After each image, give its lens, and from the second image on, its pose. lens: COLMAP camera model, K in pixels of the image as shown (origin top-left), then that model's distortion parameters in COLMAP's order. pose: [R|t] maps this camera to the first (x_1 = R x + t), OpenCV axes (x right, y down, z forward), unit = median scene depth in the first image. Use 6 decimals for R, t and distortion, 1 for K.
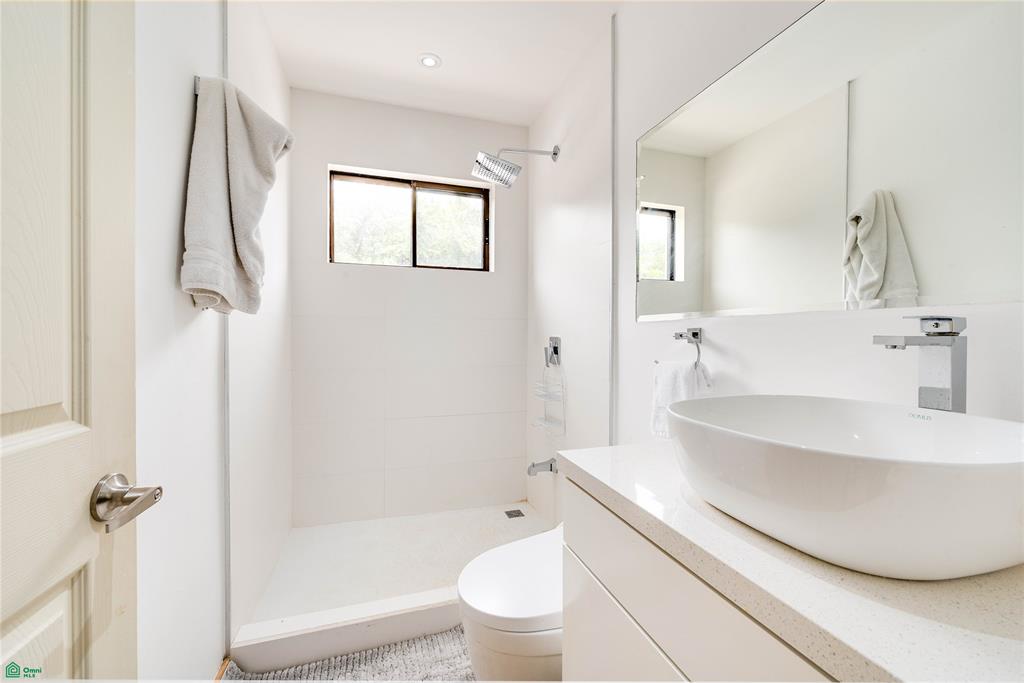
lens RADIAL K [[408.8, 0, 517.4], [0, 408.8, 335.4], [0, 0, 1]] dist [0.000827, 0.000004]
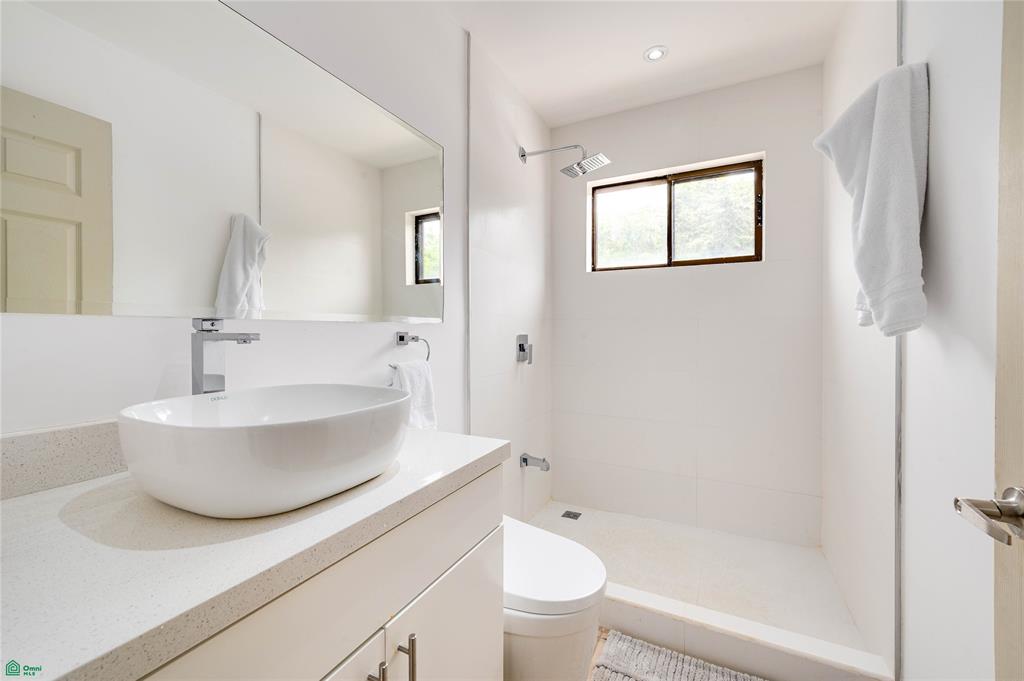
lens RADIAL K [[408.8, 0, 517.4], [0, 408.8, 334.4], [0, 0, 1]] dist [0.000827, 0.000004]
pose [[0.697518, 0.001173, -0.716566, 0.193131], [0.000180, 0.999998, 0.001812, 0.000335], [0.716567, -0.001393, 0.697517, 0.058743]]
